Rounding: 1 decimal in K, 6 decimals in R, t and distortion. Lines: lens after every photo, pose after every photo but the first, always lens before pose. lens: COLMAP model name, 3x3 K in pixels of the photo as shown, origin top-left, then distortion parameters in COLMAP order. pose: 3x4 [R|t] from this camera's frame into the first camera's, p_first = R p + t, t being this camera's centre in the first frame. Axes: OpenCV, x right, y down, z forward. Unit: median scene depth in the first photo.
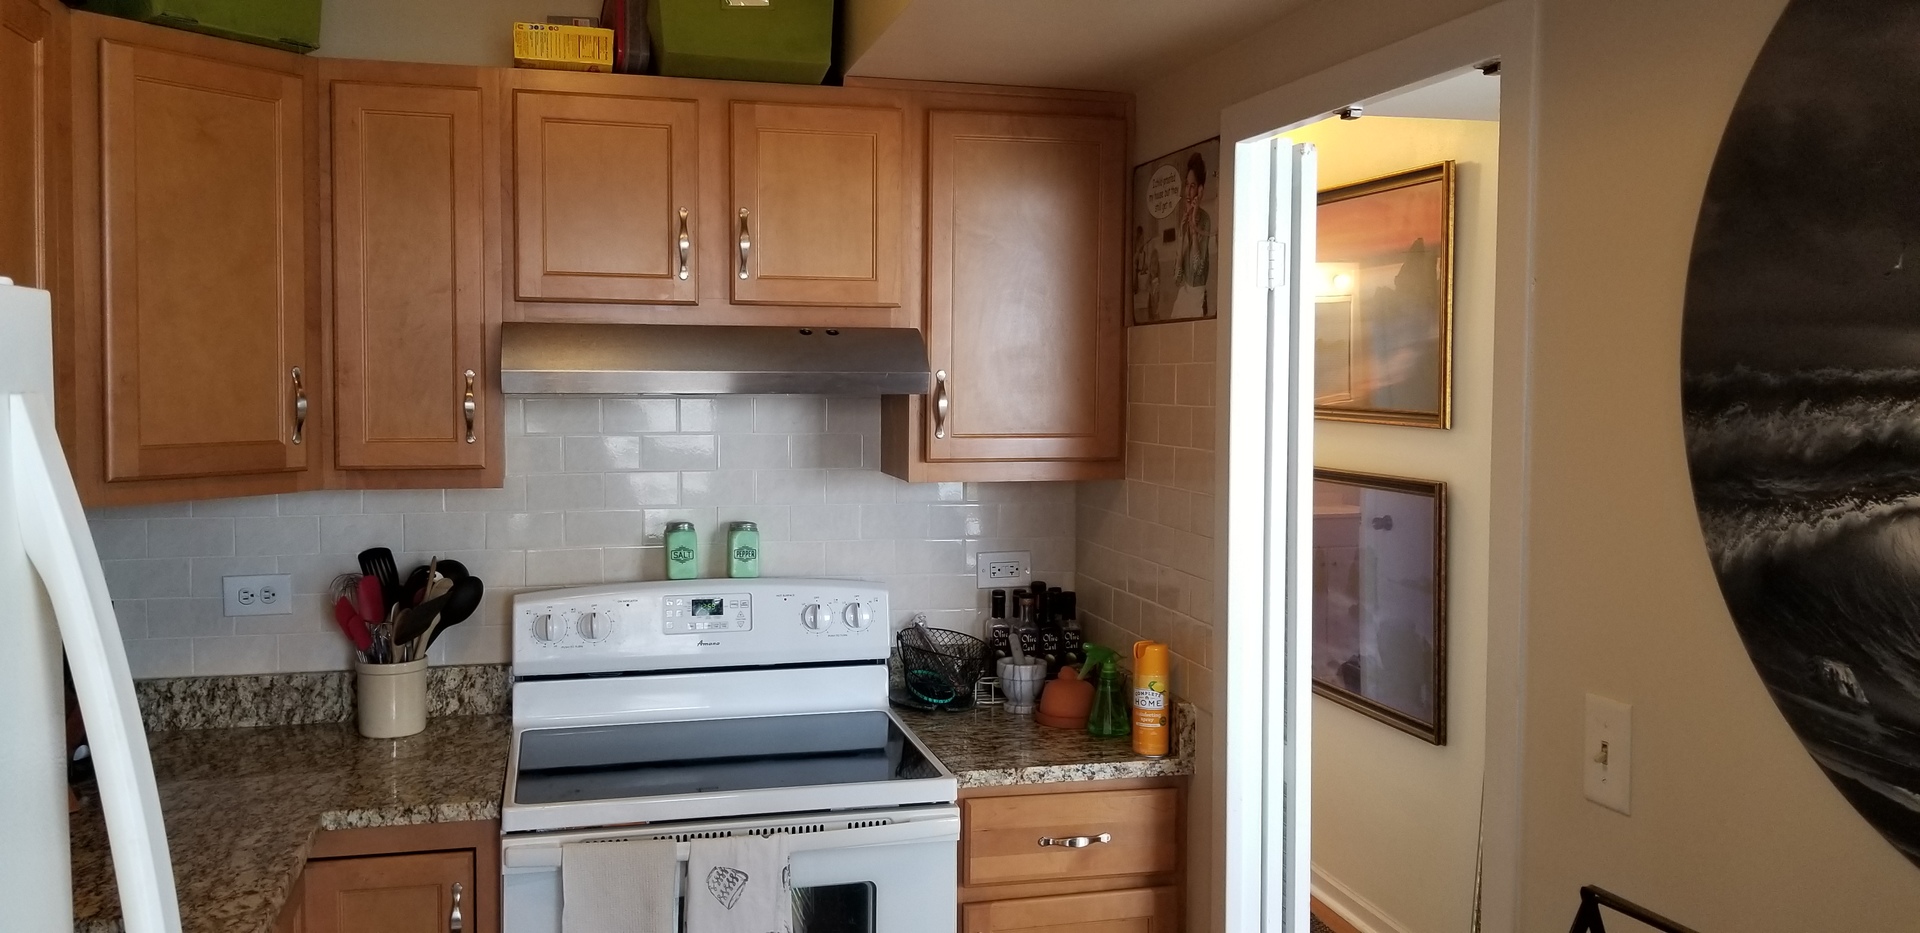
lens RADIAL K [[1510.4, 0, 978.8], [0, 1510.4, 447.0], [0, 0, 1]] dist [0.045311, -0.083415]
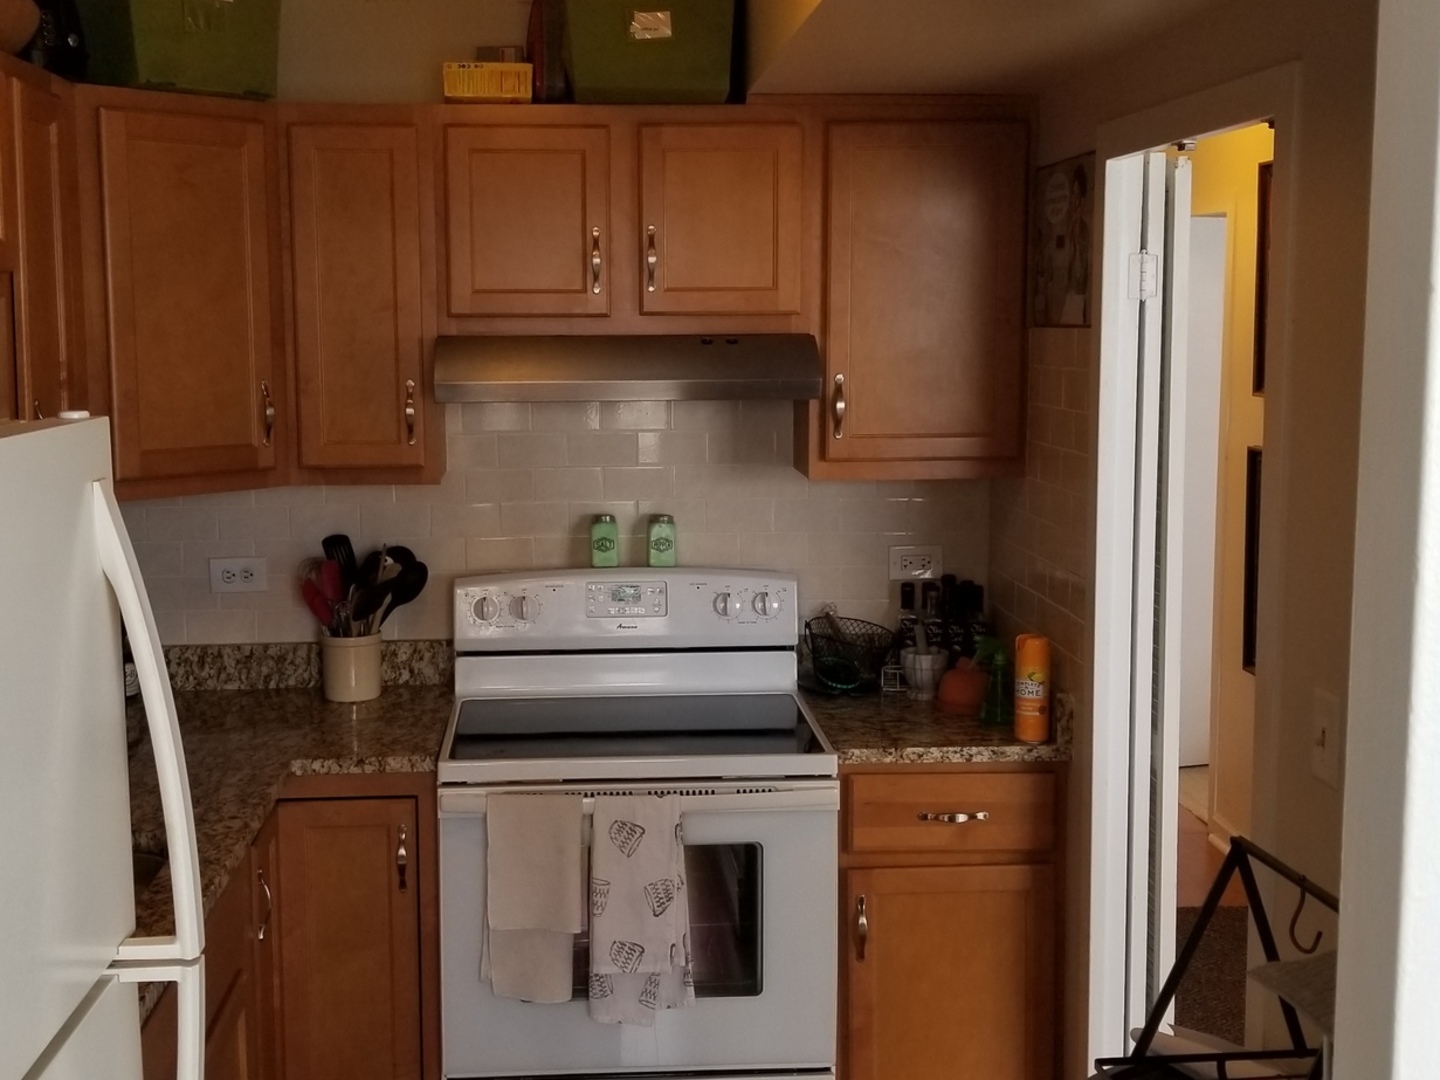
lens RADIAL K [[1759.9, 0, 718.0], [0, 1759.9, 536.9], [0, 0, 1]] dist [0.071080, 0.000000]
pose [[0.983513, 0.014254, -0.180273, 0.122329], [-0.000661, 0.997165, 0.075239, -0.031963], [0.180834, -0.073879, 0.980735, -0.242408]]
